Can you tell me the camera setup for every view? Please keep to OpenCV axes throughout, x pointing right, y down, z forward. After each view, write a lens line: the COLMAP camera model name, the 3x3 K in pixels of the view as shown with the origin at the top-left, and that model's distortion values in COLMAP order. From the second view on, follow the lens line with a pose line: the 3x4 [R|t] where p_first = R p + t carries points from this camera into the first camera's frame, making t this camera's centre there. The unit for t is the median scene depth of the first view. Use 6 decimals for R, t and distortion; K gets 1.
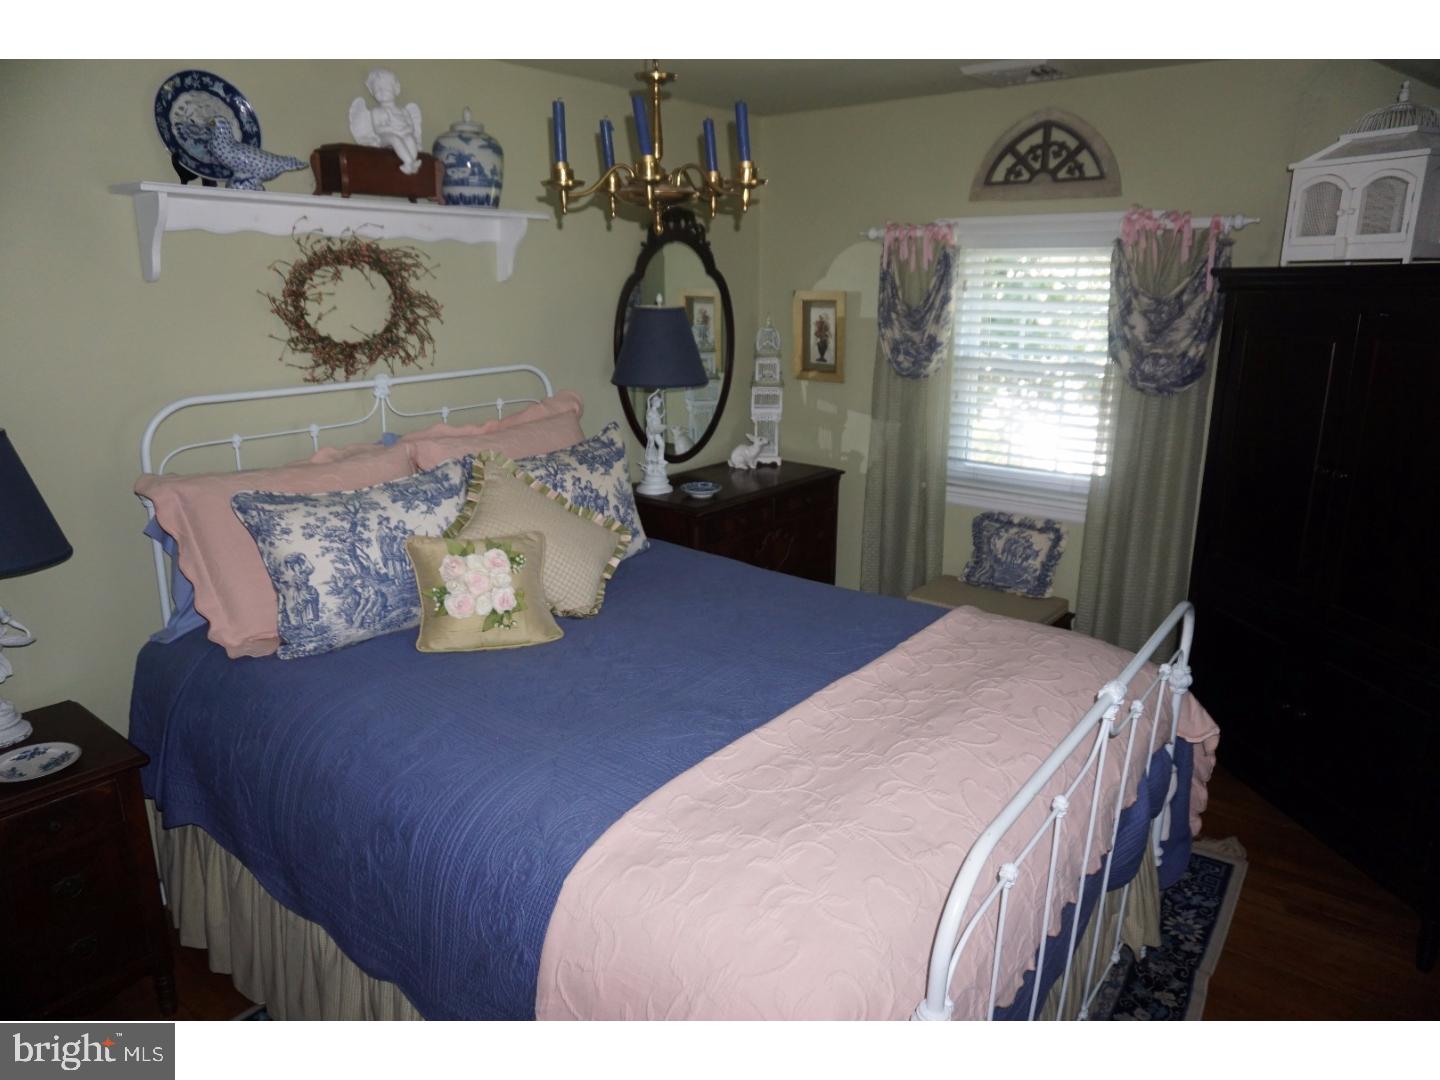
lens RADIAL K [[965.8, 0, 722.6], [0, 965.8, 549.4], [0, 0, 1]] dist [-0.025869, 0.008198]
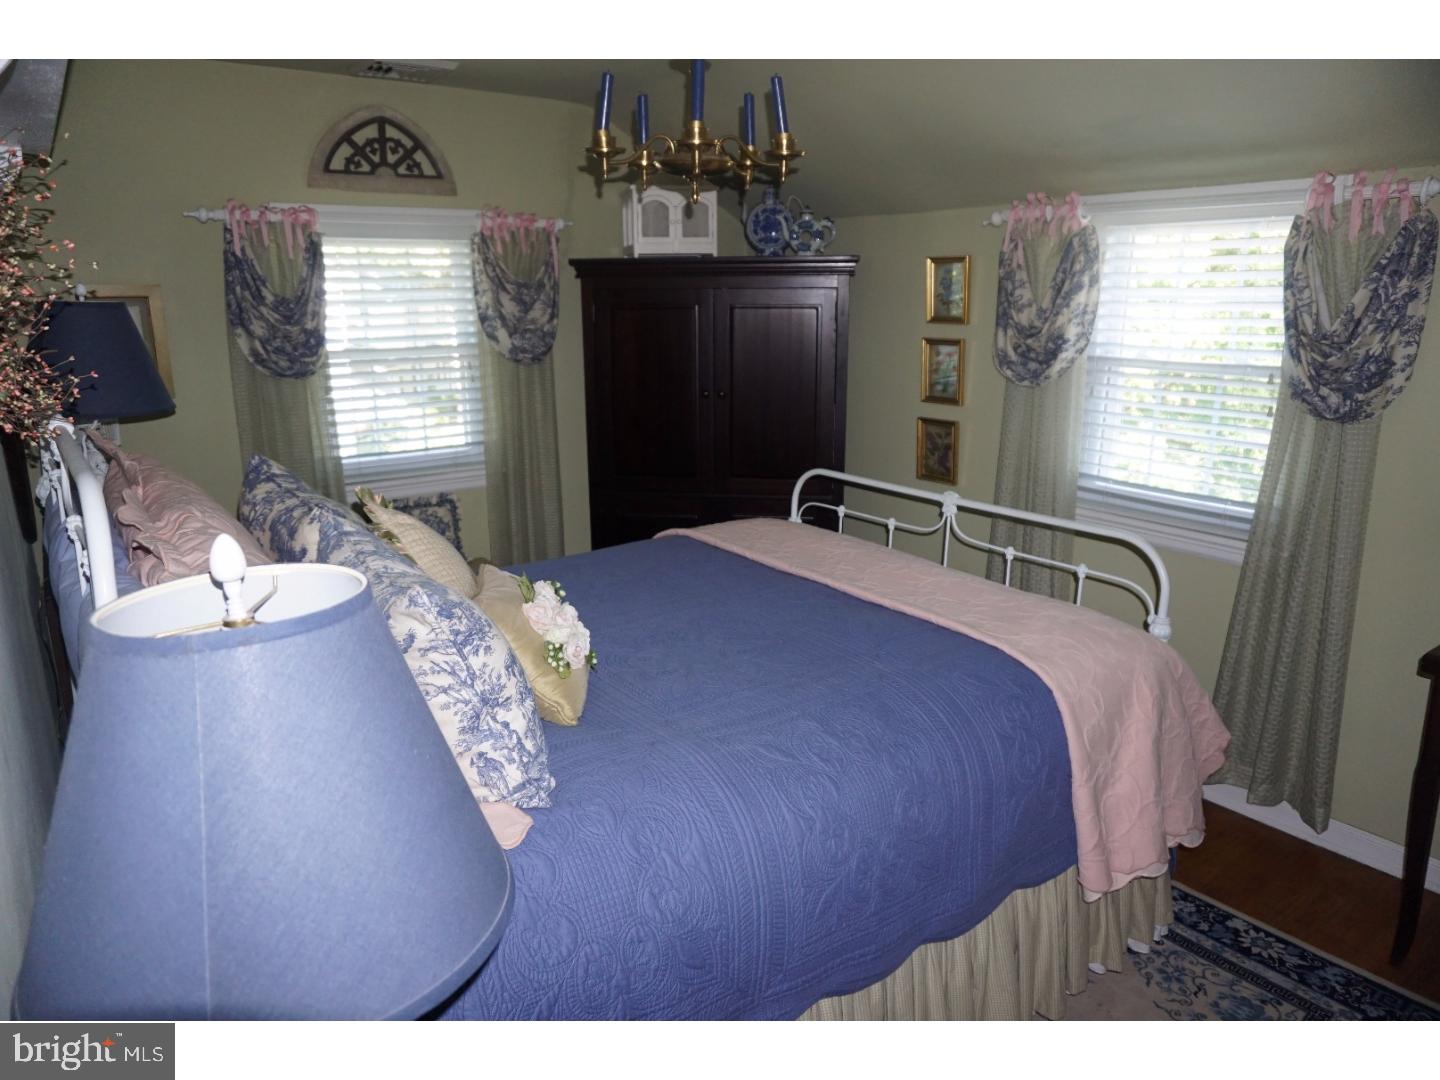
lens RADIAL K [[965.8, 0, 725.4], [0, 965.8, 526.2], [0, 0, 1]] dist [-0.025869, 0.008198]
pose [[0.234710, -0.242249, 0.941396, -0.658735], [0.266406, 0.947400, 0.177373, -0.111877], [-0.934847, 0.209162, 0.286901, 0.446478]]
